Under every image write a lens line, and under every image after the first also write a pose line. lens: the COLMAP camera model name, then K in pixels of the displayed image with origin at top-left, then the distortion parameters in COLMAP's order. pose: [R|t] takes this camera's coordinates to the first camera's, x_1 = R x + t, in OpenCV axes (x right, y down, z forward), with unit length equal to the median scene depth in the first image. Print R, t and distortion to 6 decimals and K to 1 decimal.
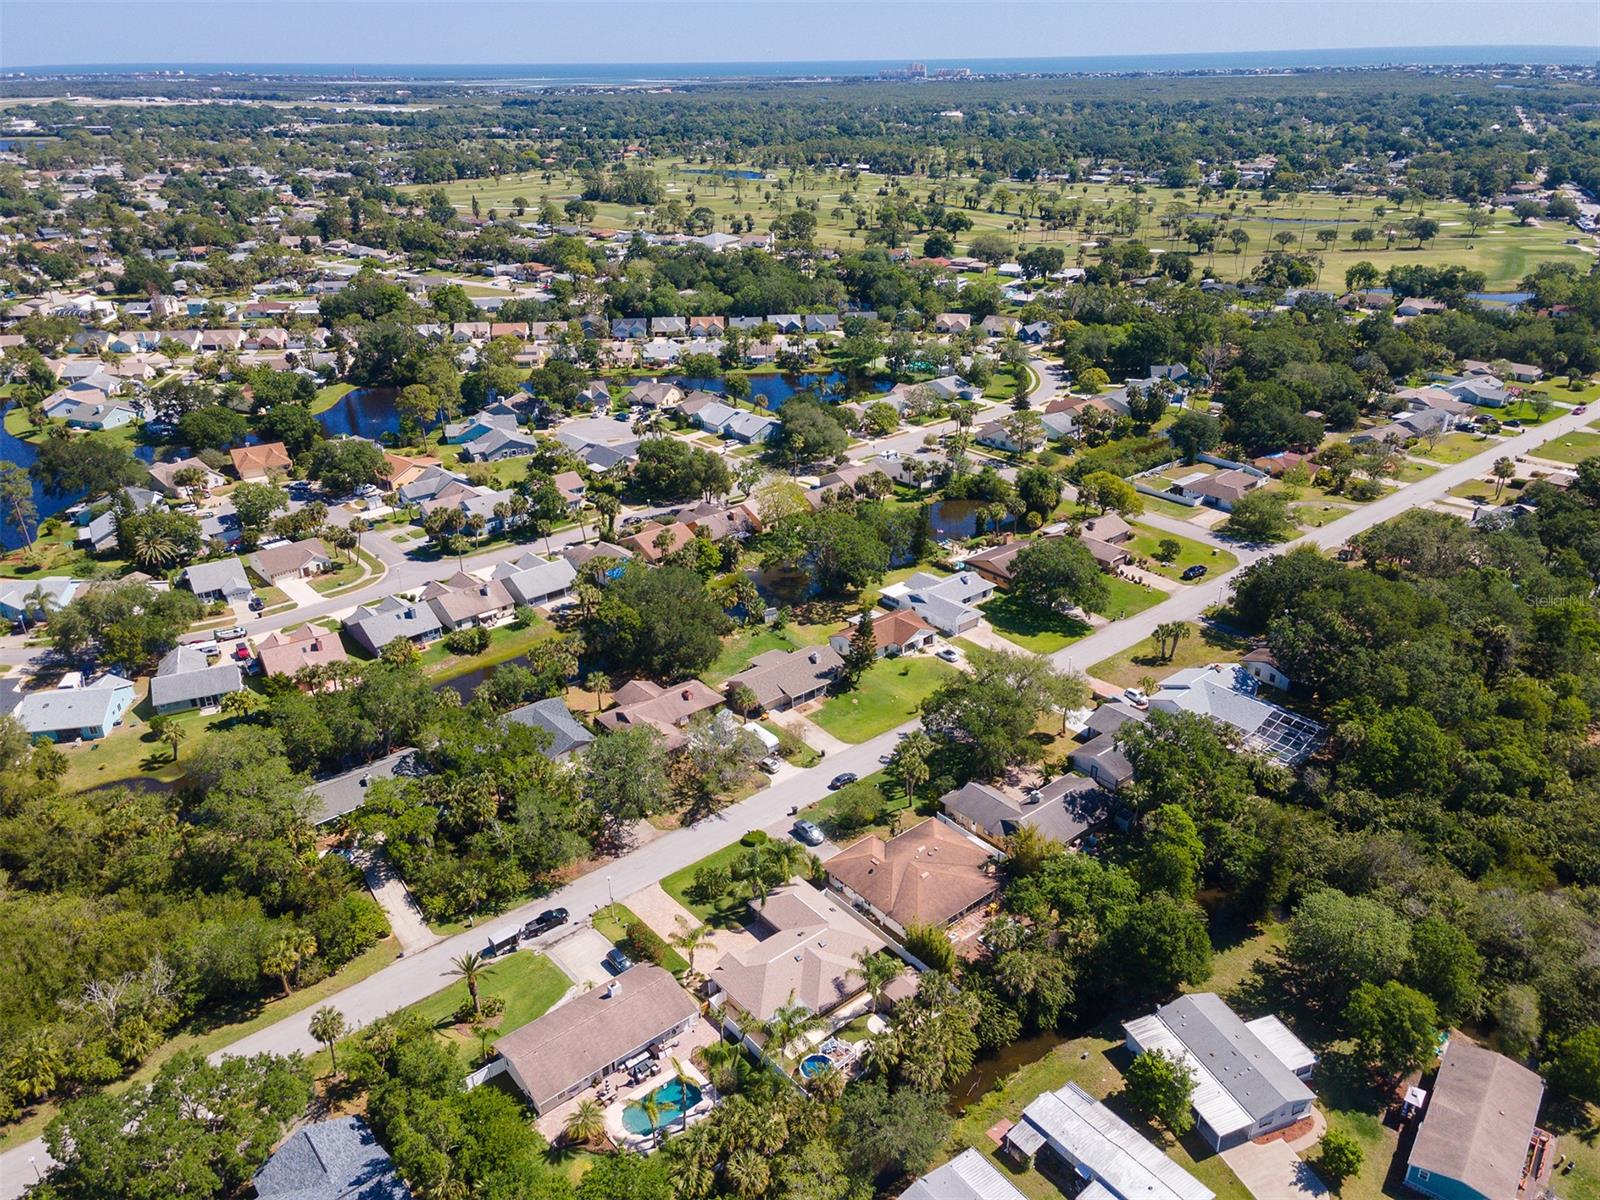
lens RADIAL K [[1140.7, 0, 800.9], [0, 1140.7, 621.7], [0, 0, 1]] dist [0.031581, 0.007369]
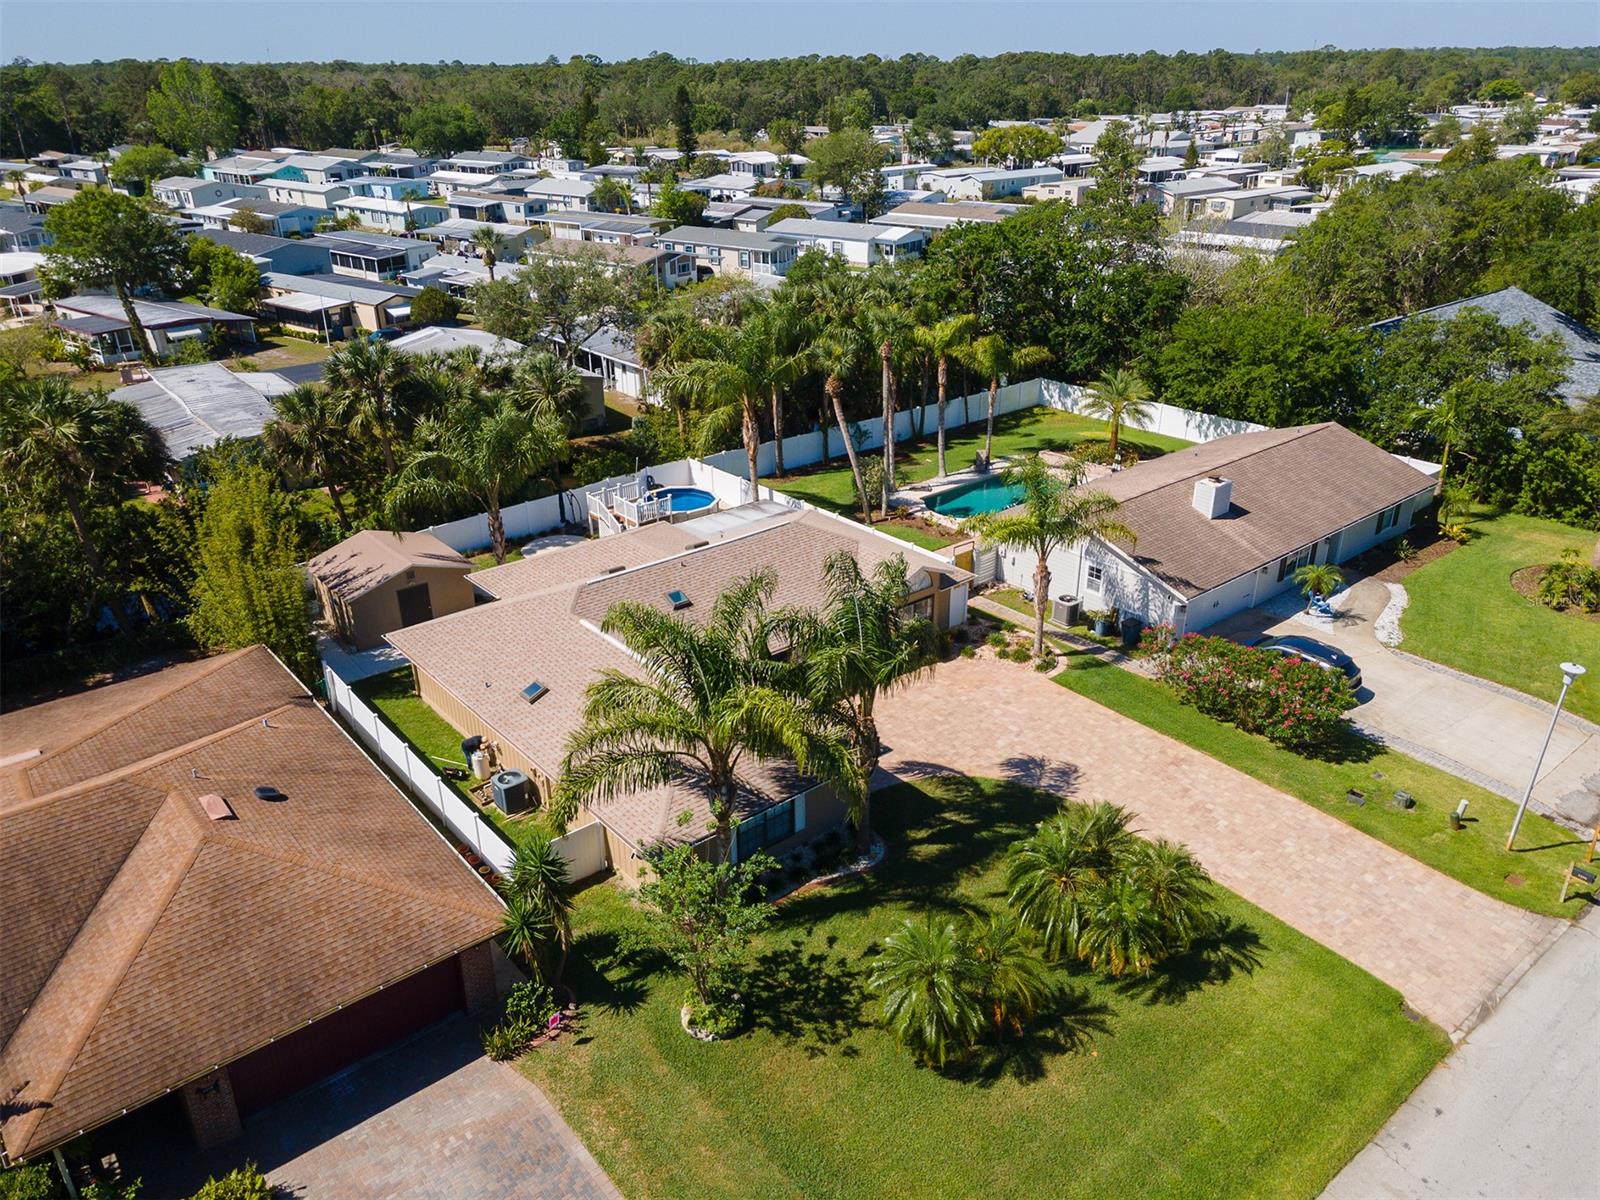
lens RADIAL K [[1140.7, 0, 800.9], [0, 1140.7, 621.7], [0, 0, 1]] dist [0.031581, 0.007369]
pose [[-0.999798, 0.018188, 0.008565, -0.026400], [0.018023, 0.622175, 0.782671, 0.044415], [0.008906, 0.782667, -0.622377, 0.950206]]
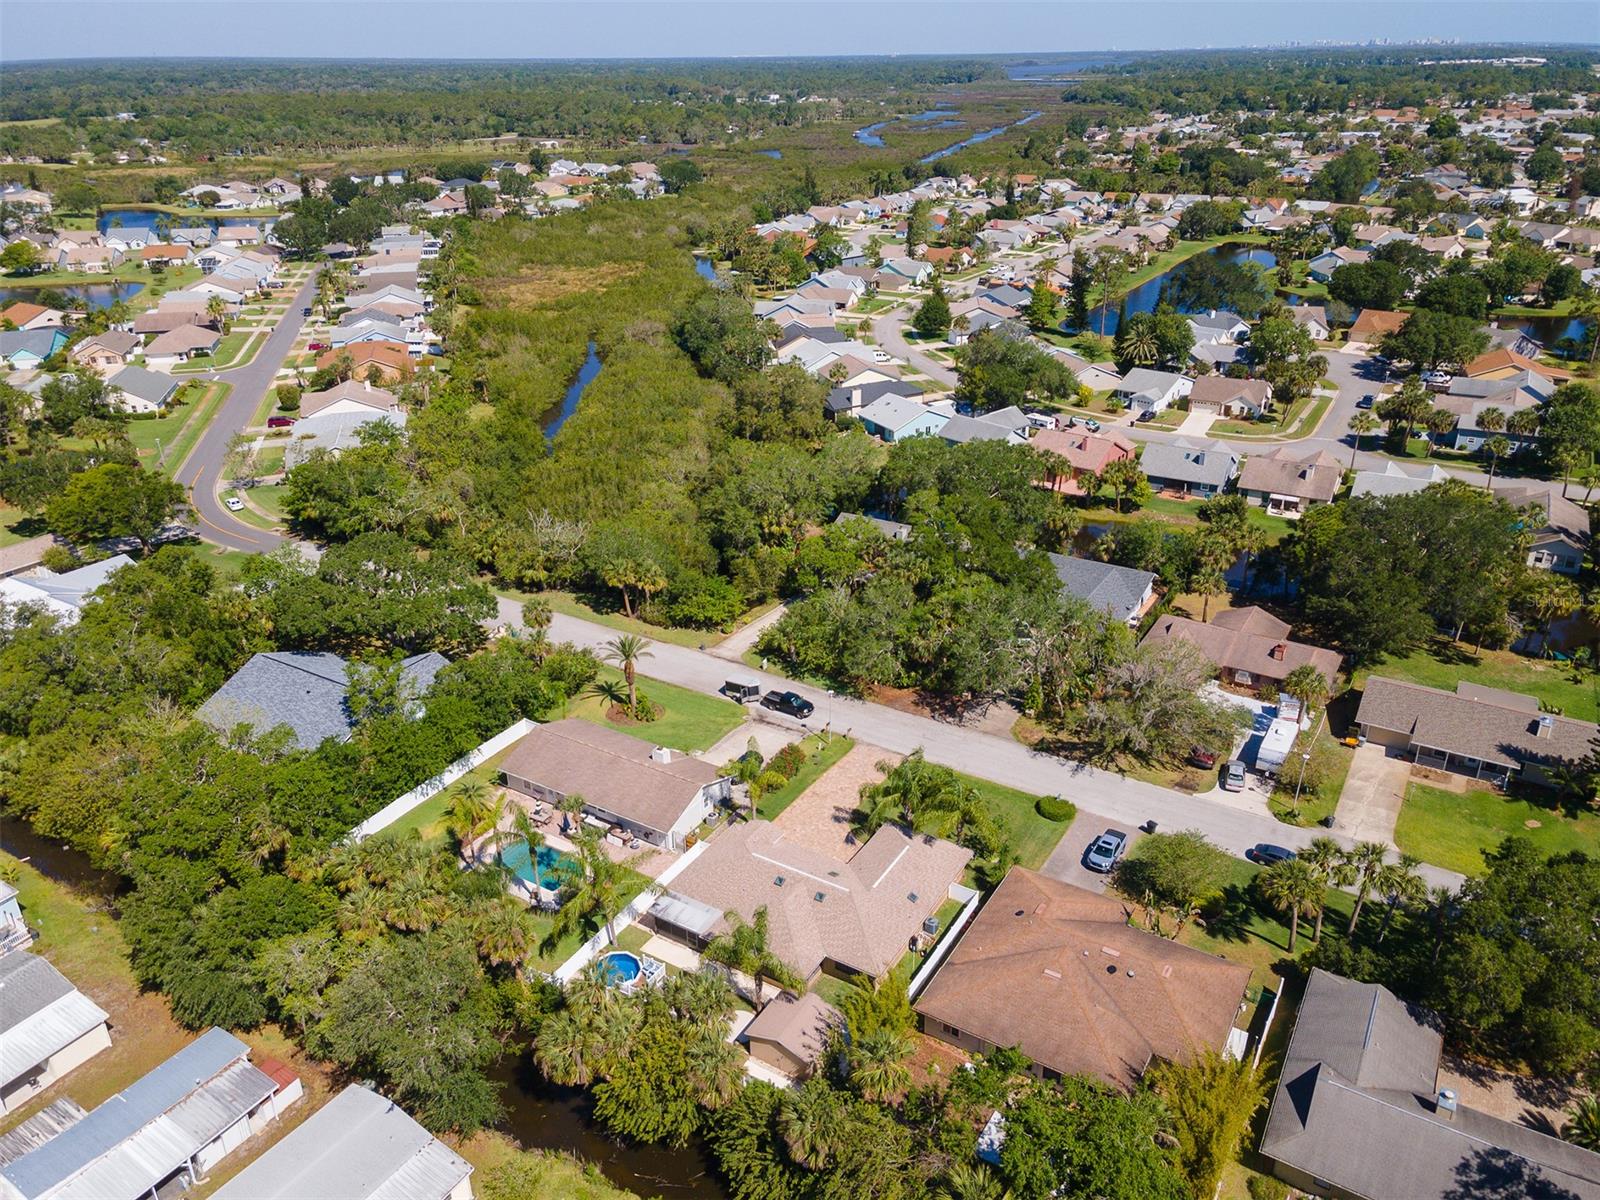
lens RADIAL K [[1150.4, 0, 800.0], [0, 1150.4, 600.0], [0, 0, 1]] dist [0.028315, -0.000111]
pose [[0.319548, 0.408372, -0.855056, 0.402127], [-0.404951, 0.874669, 0.266402, -0.028750], [0.856682, 0.261128, 0.444869, 0.520047]]
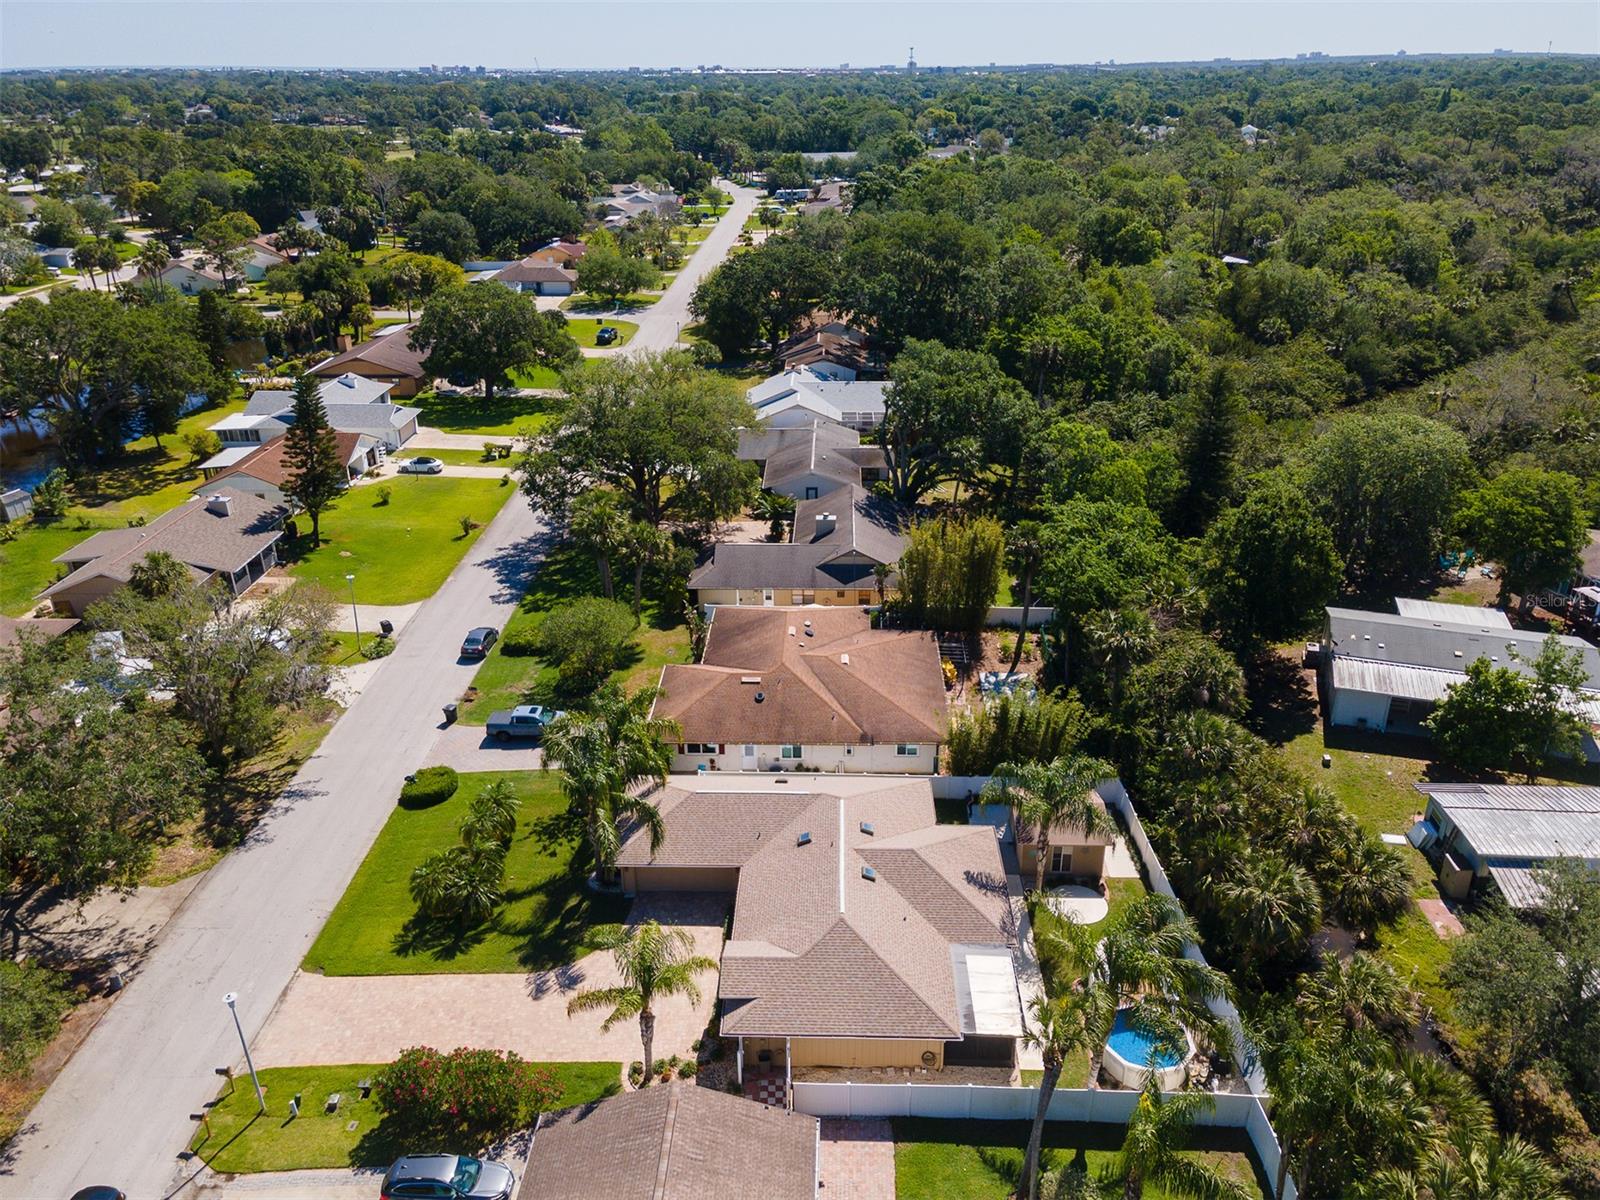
lens RADIAL K [[1173.7, 0, 800.0], [0, 1173.7, 600.0], [0, 0, 1]] dist [0.006819, 0.066396]
pose [[0.662944, -0.305516, 0.683495, -0.214455], [0.329091, 0.938935, 0.100499, 0.118627], [-0.672461, 0.158307, 0.723004, 0.545930]]
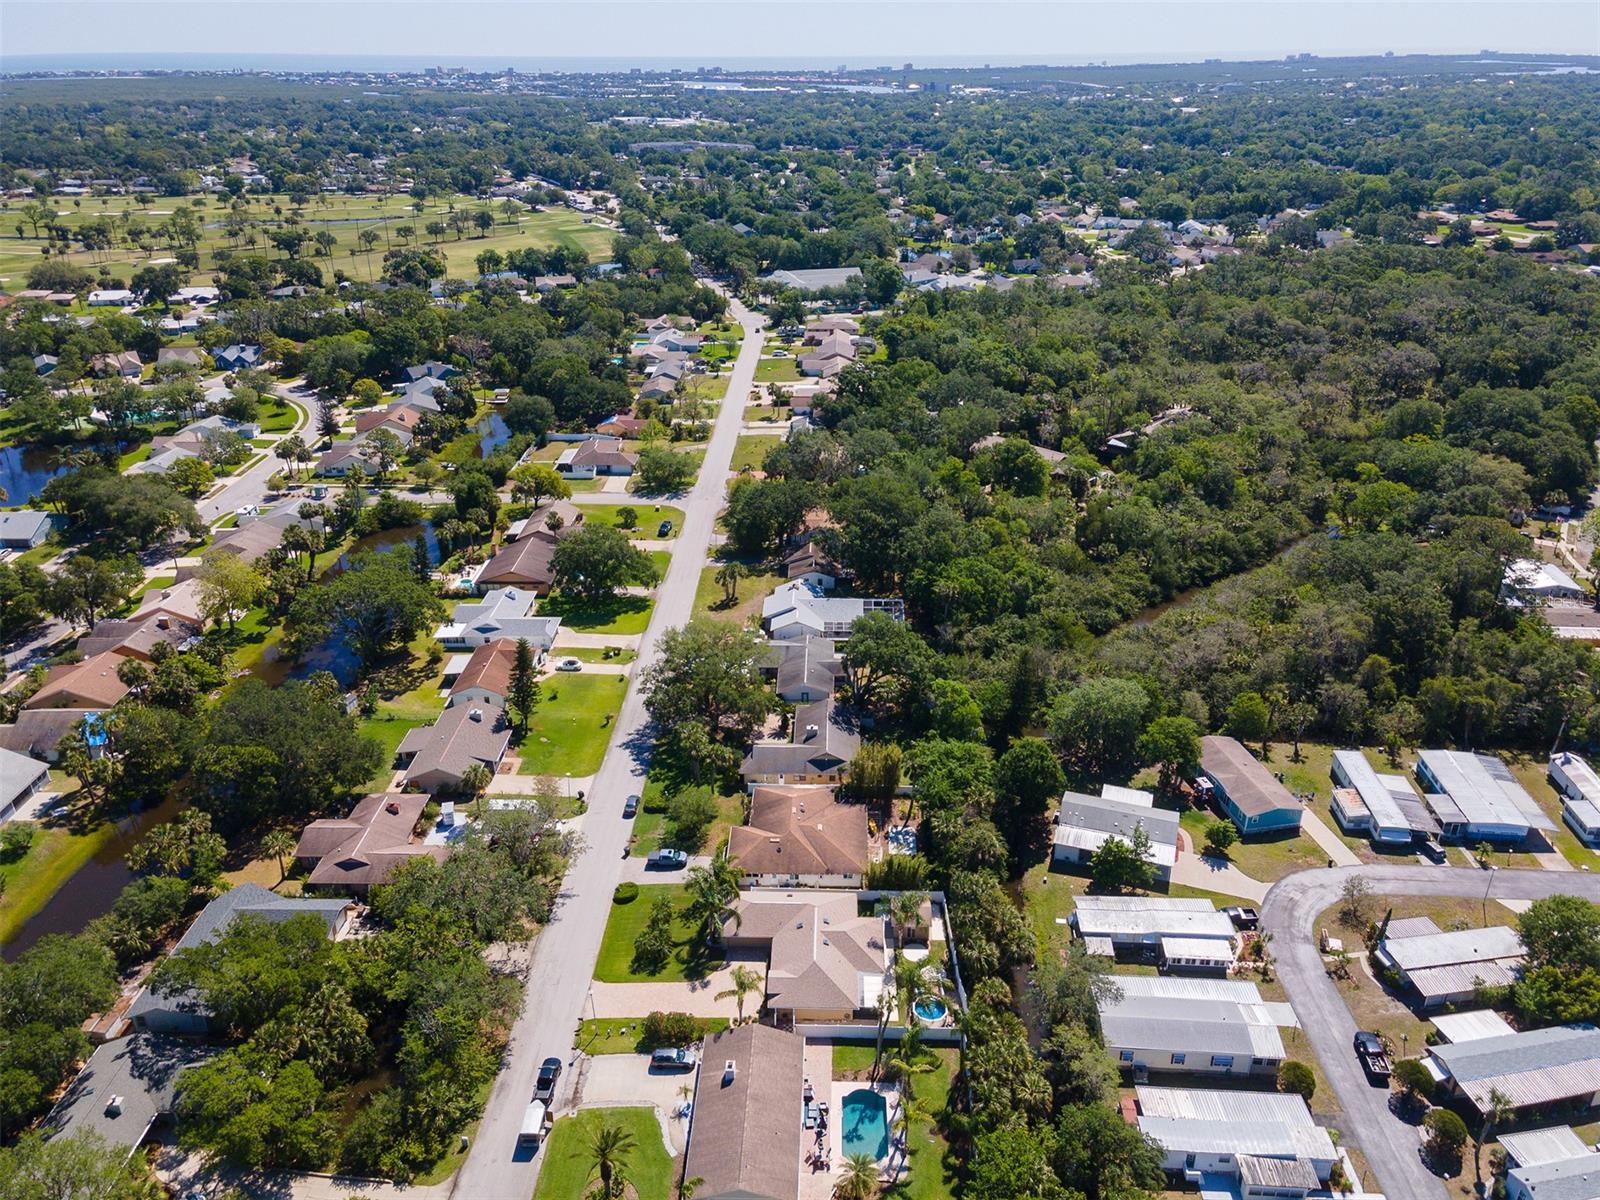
lens RADIAL K [[1140.7, 0, 800.9], [0, 1140.7, 621.7], [0, 0, 1]] dist [0.031581, 0.007369]
pose [[0.661654, -0.323801, 0.676289, -0.470041], [0.326312, 0.936406, 0.129092, -0.081749], [-0.675081, 0.135267, 0.725236, 0.197472]]
